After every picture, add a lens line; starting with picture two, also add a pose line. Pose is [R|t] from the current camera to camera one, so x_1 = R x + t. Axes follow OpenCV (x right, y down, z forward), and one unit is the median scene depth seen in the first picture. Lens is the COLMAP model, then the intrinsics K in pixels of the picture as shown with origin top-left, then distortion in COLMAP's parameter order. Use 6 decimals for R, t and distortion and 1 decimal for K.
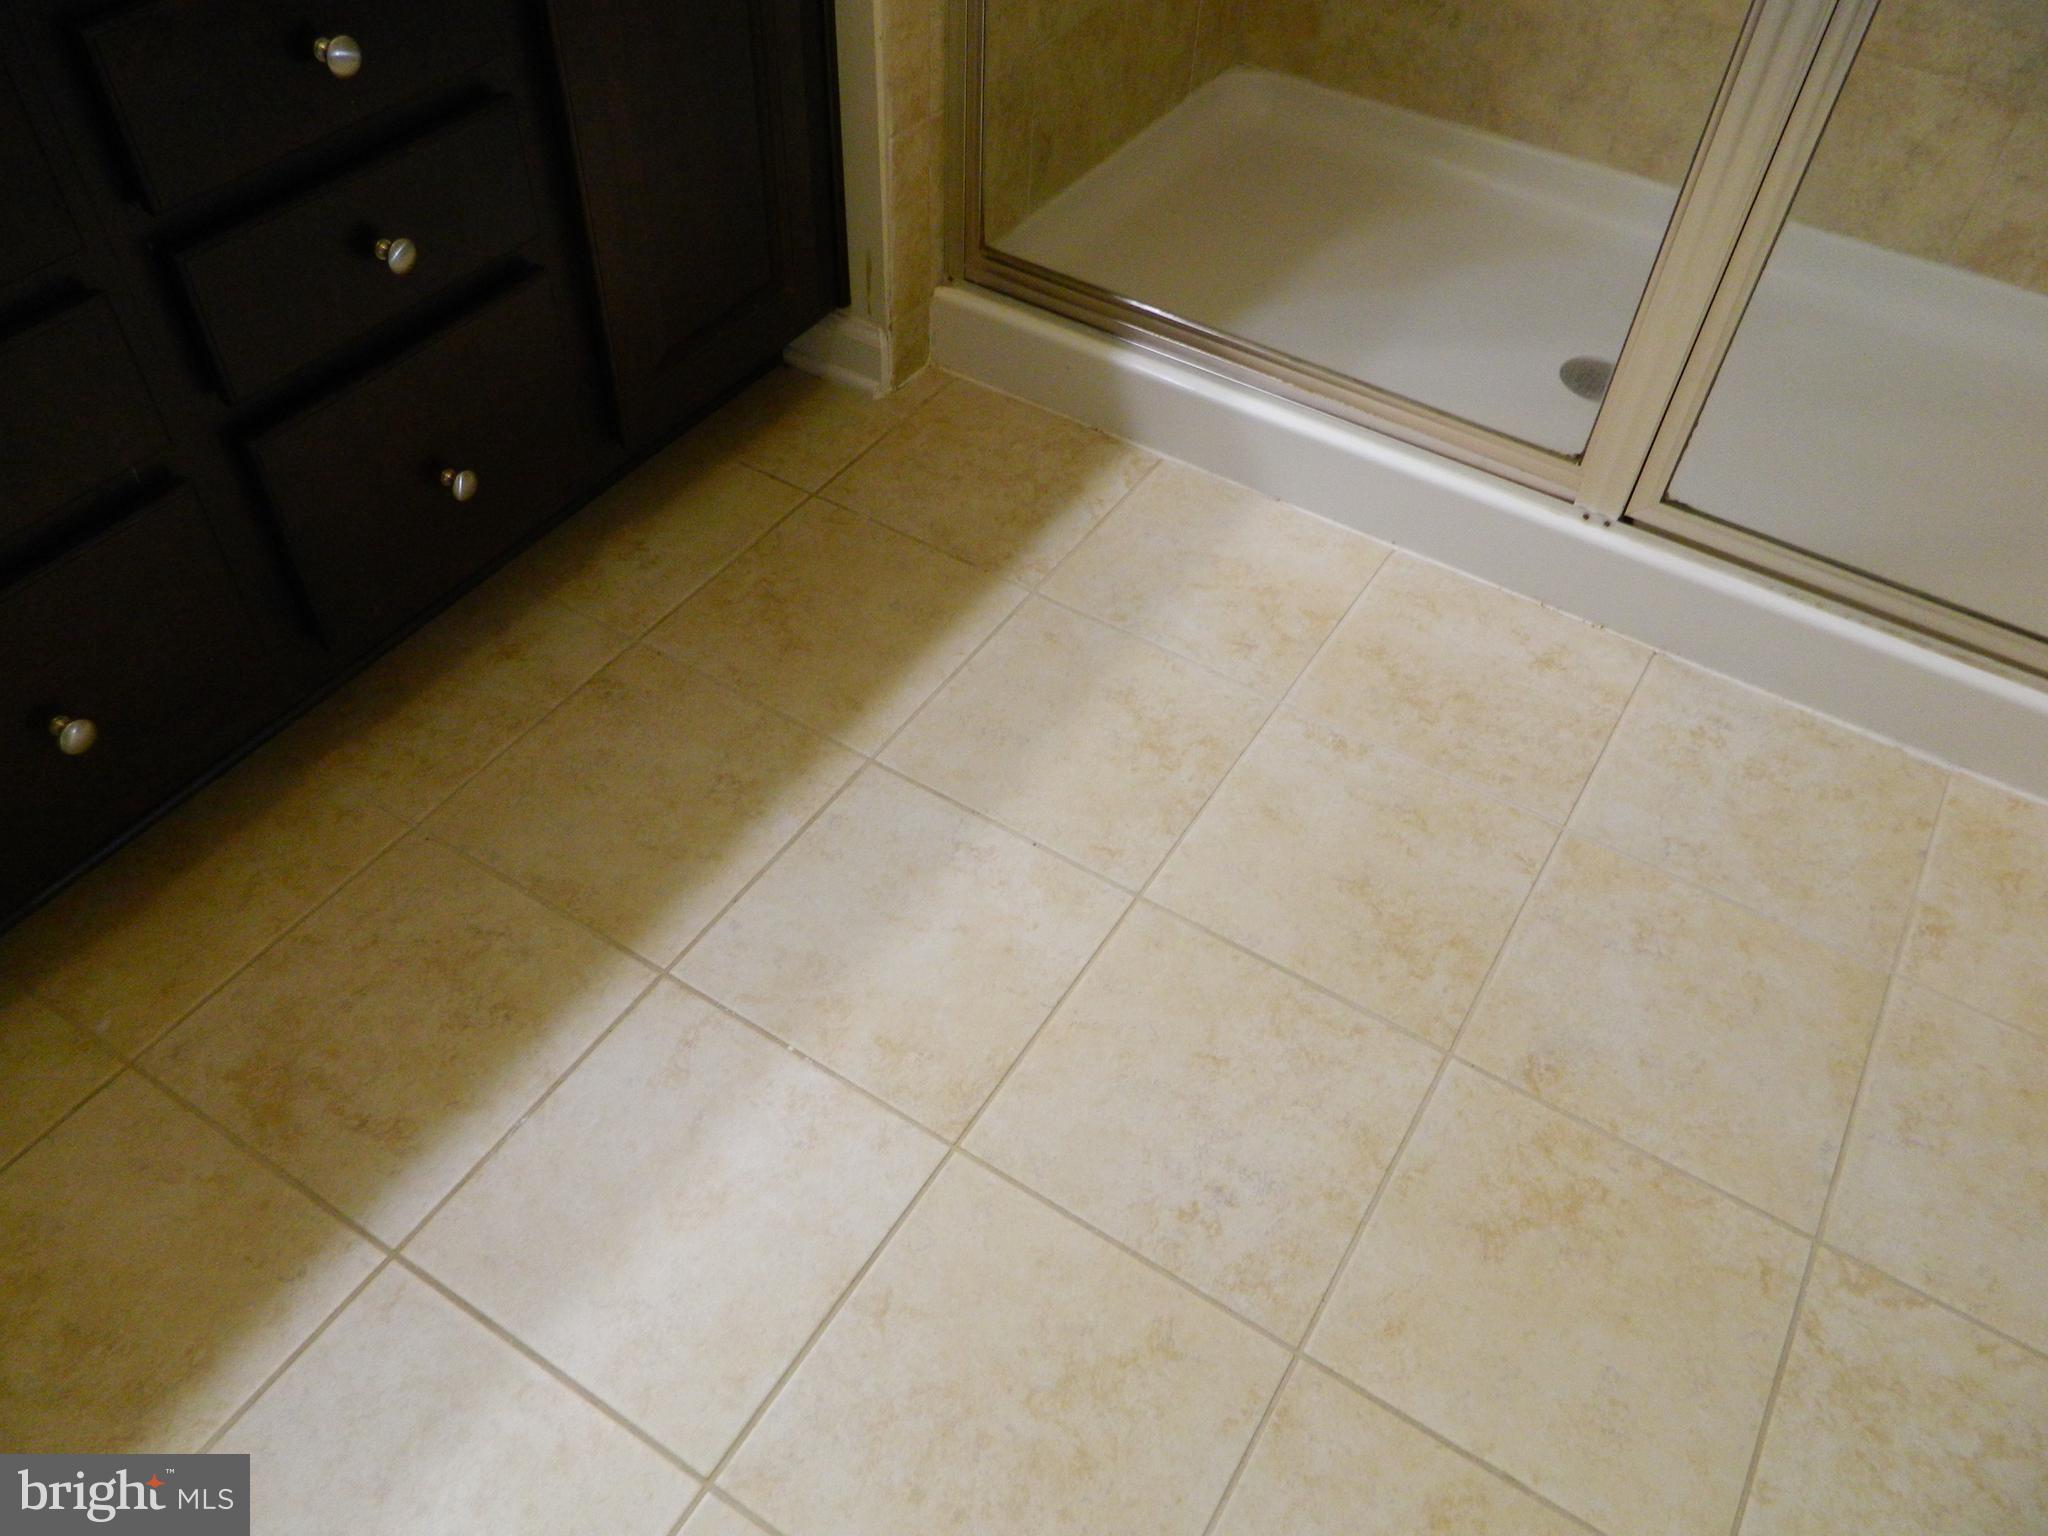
lens RADIAL K [[1525.1, 0, 1007.2], [0, 1525.1, 757.8], [0, 0, 1]] dist [0.011700, -0.012266]
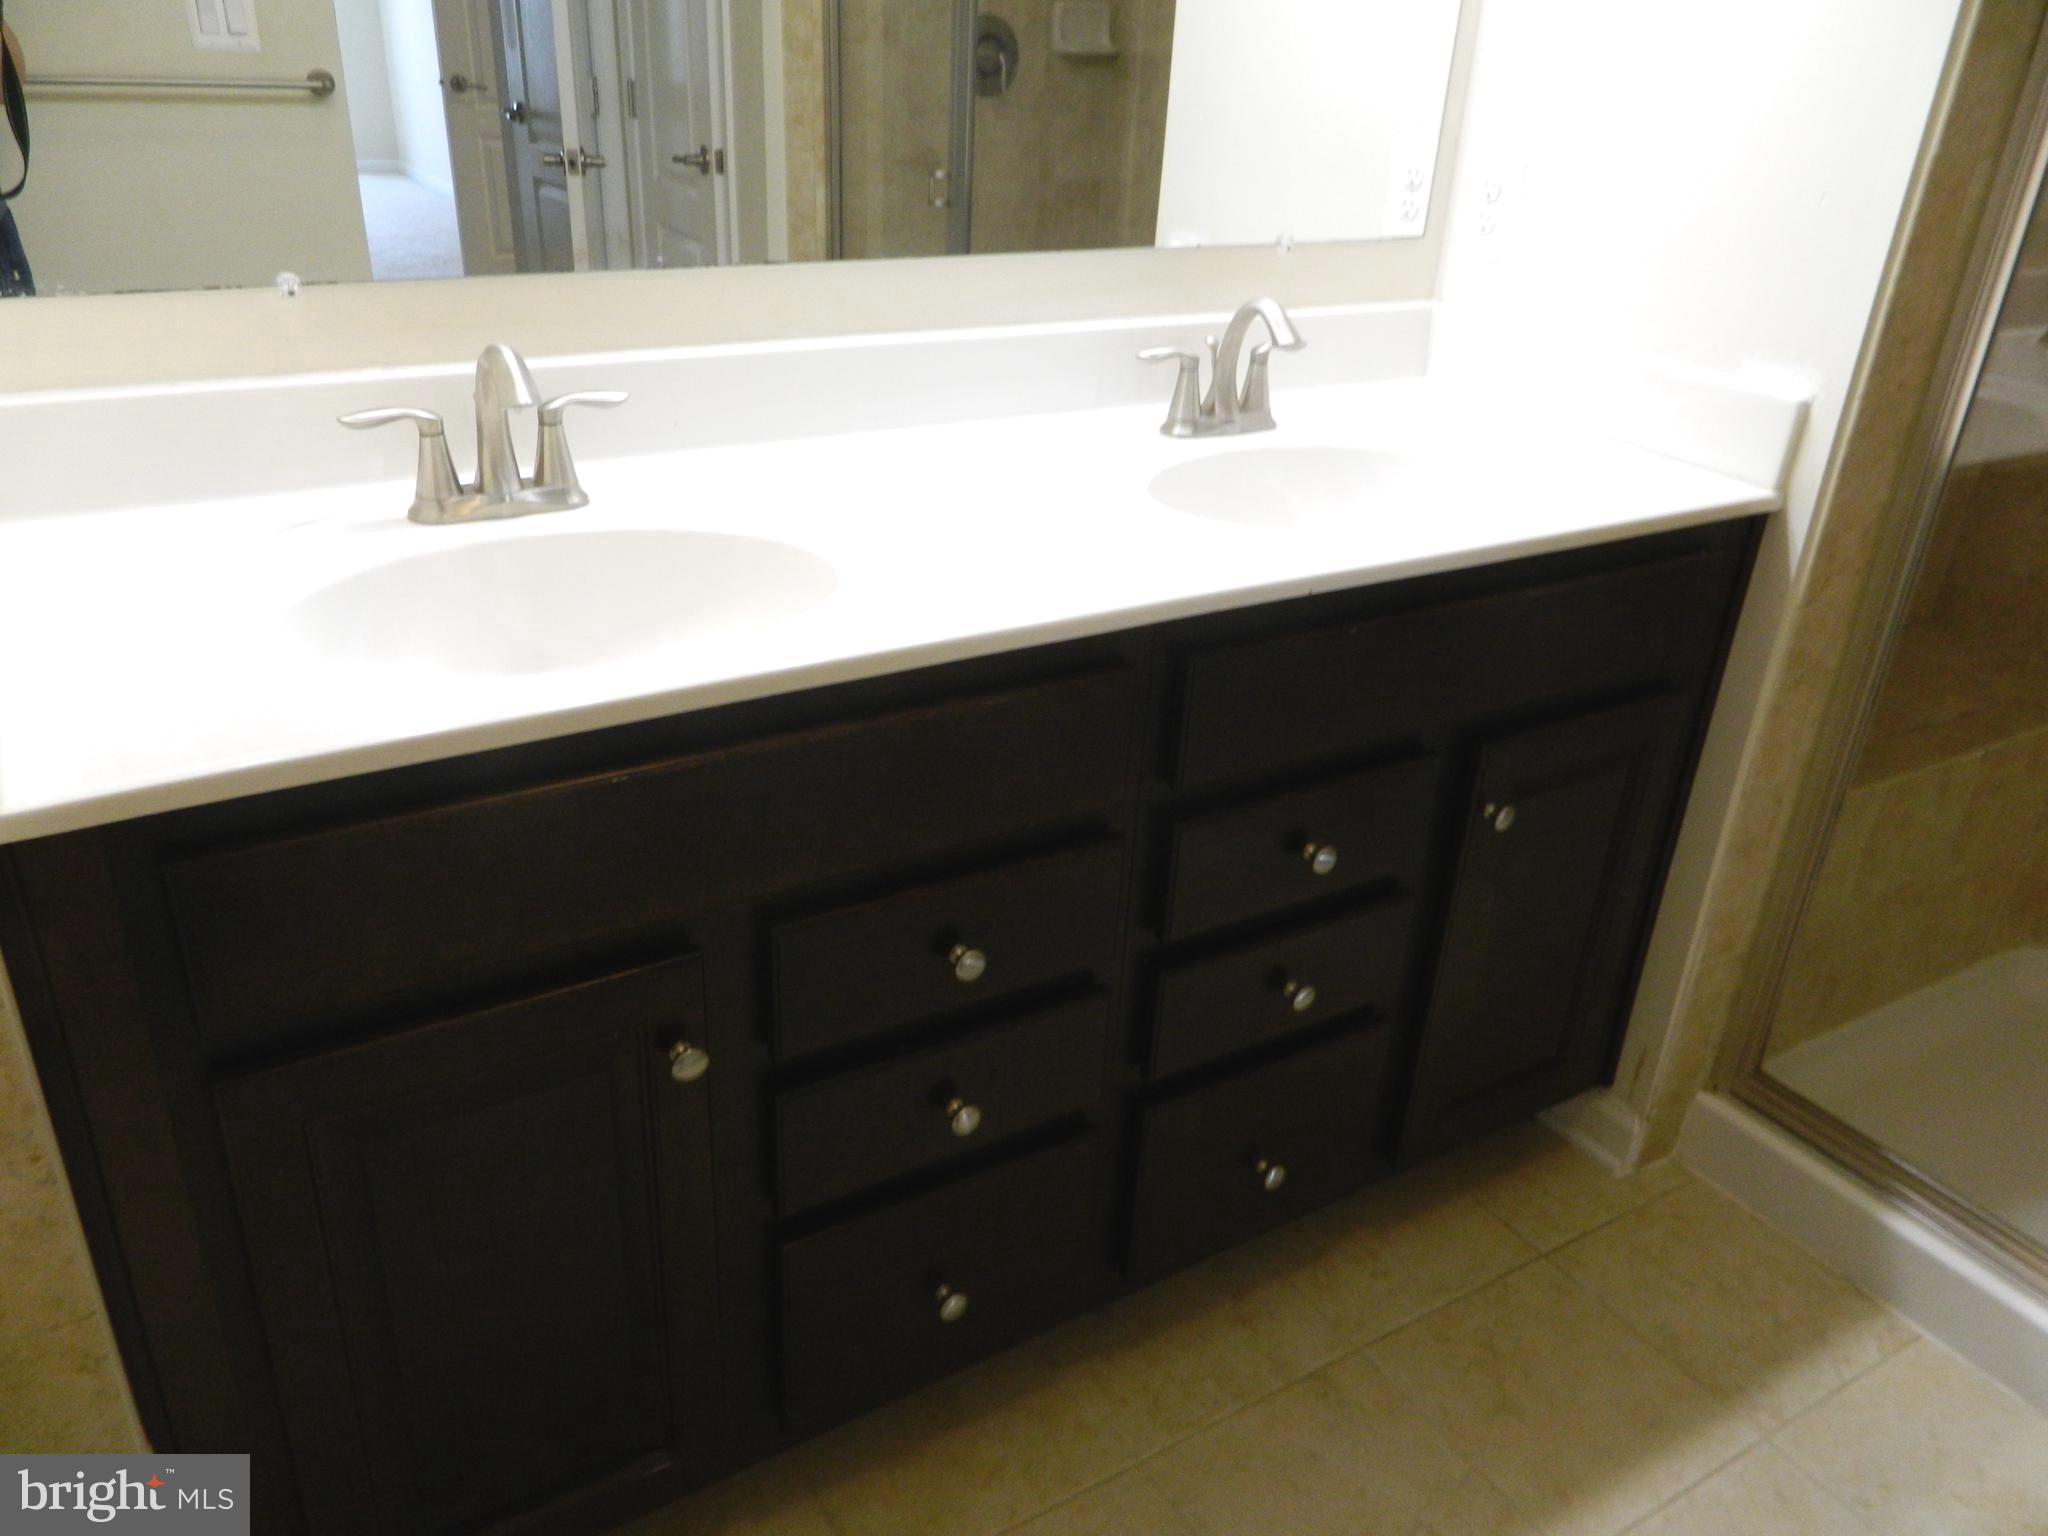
lens RADIAL K [[1525.1, 0, 1011.4], [0, 1525.1, 743.9], [0, 0, 1]] dist [0.011700, -0.012266]
pose [[0.896645, 0.202724, -0.393611, -0.110484], [-0.340404, 0.884122, -0.320083, -0.022891], [0.283112, 0.420987, 0.861752, -0.147774]]
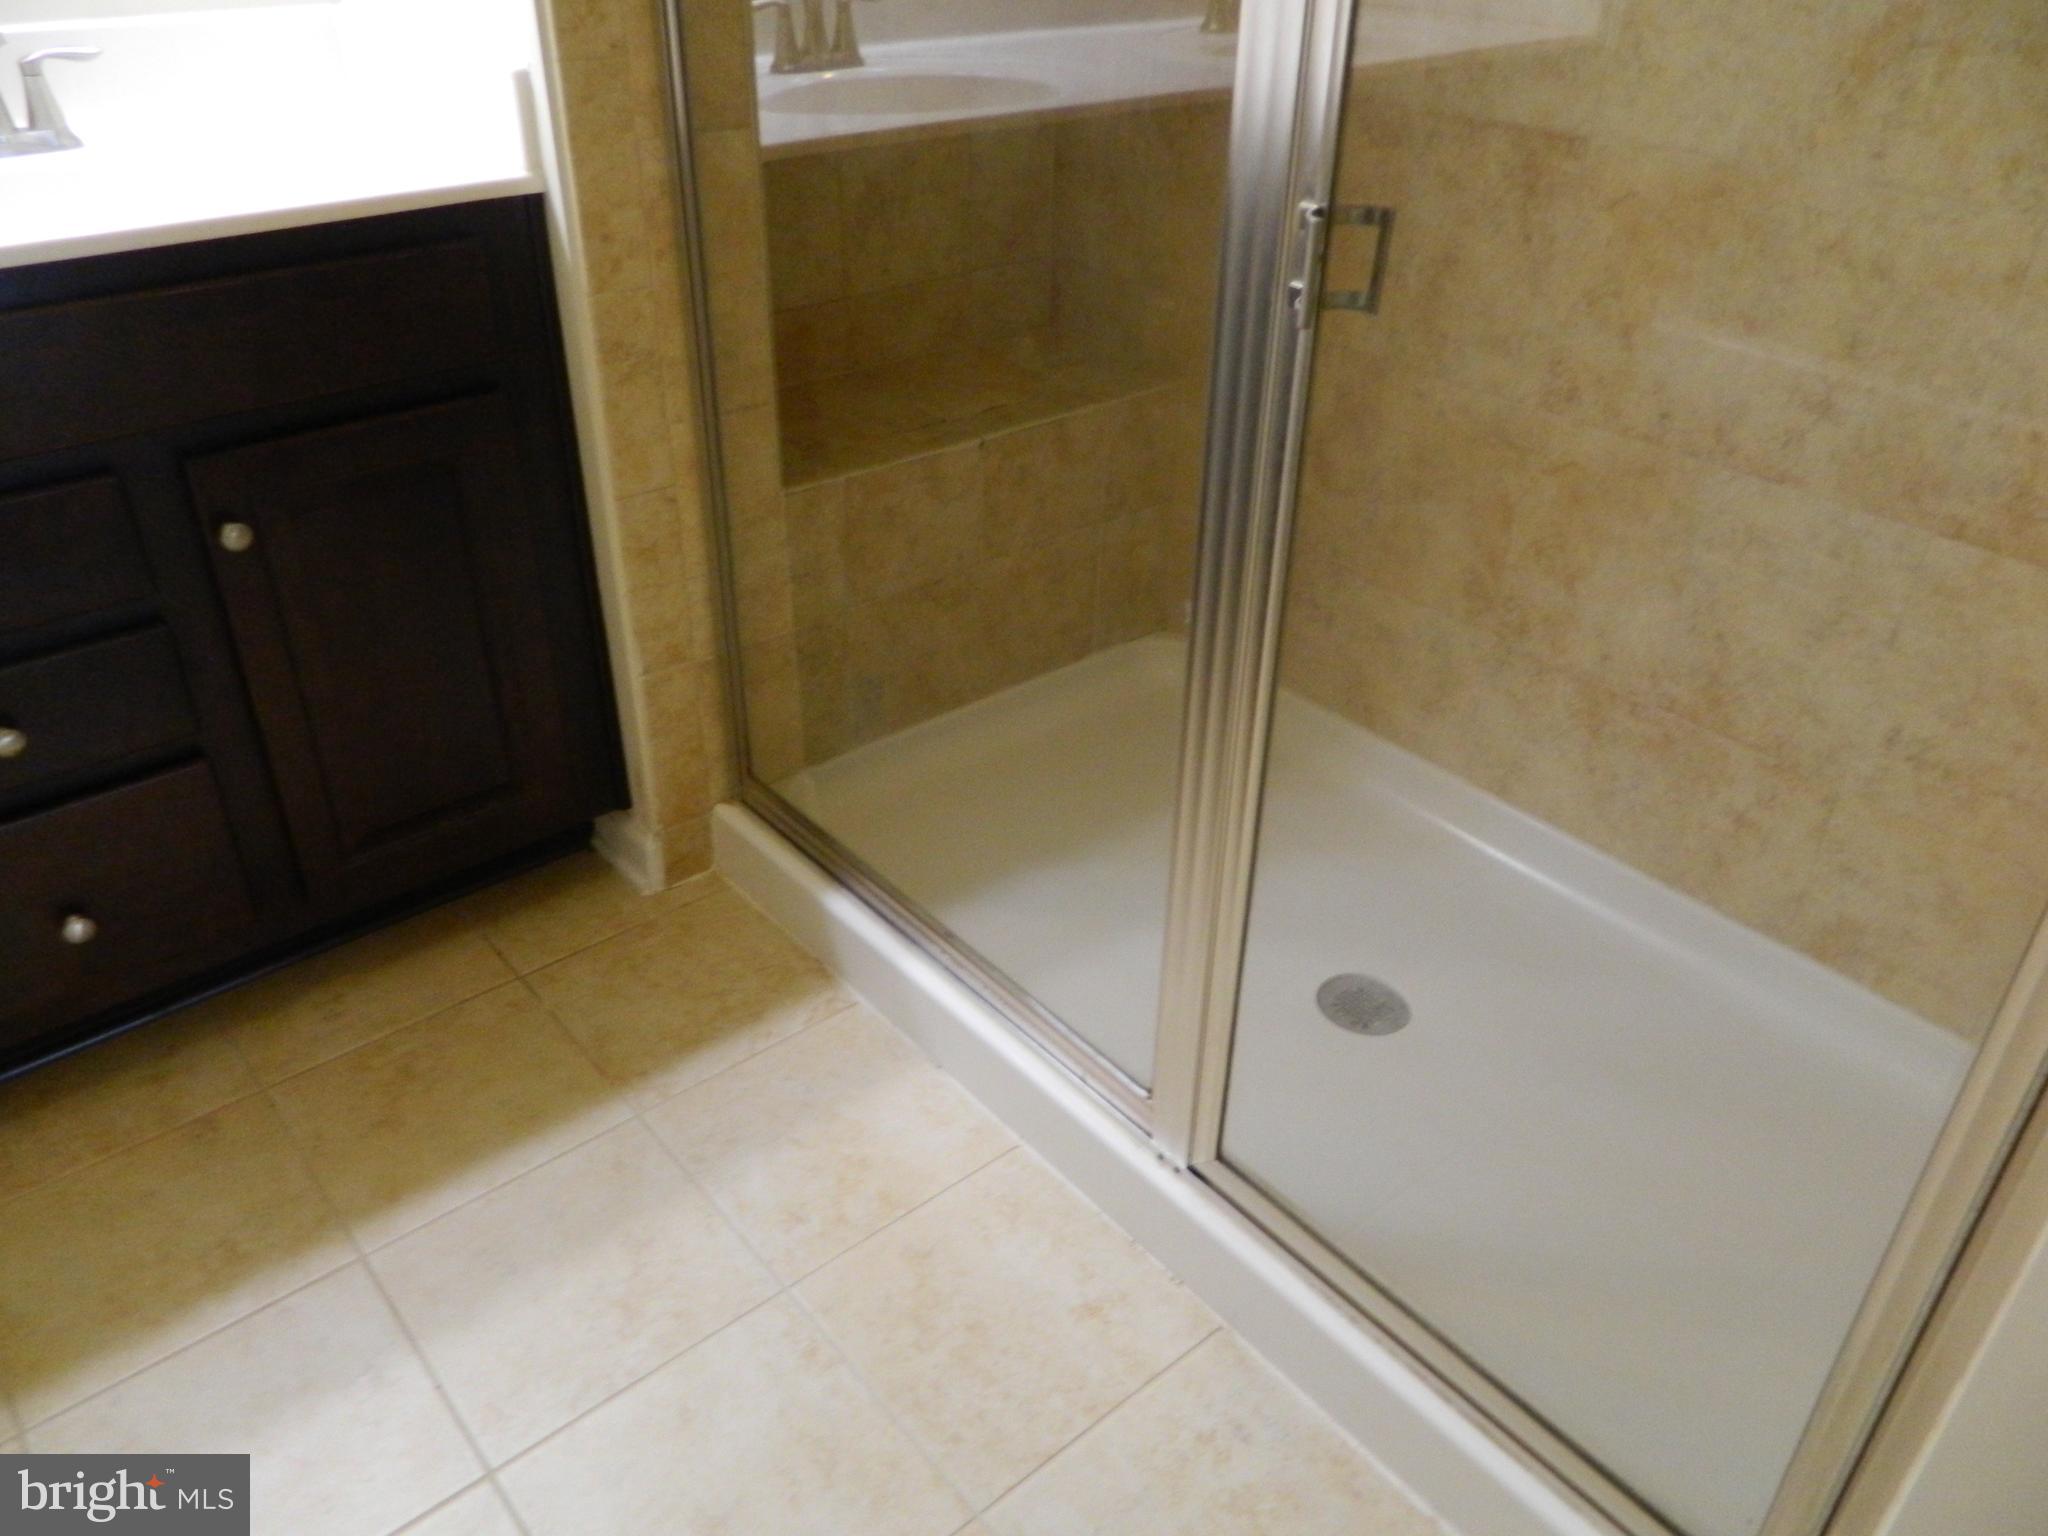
lens RADIAL K [[1525.1, 0, 1025.7], [0, 1525.1, 752.5], [0, 0, 1]] dist [0.011700, -0.012266]
pose [[0.955159, 0.142553, -0.259519, 0.451603], [-0.208147, 0.946629, -0.246105, -0.130075], [0.210585, 0.289088, 0.933853, 0.040098]]
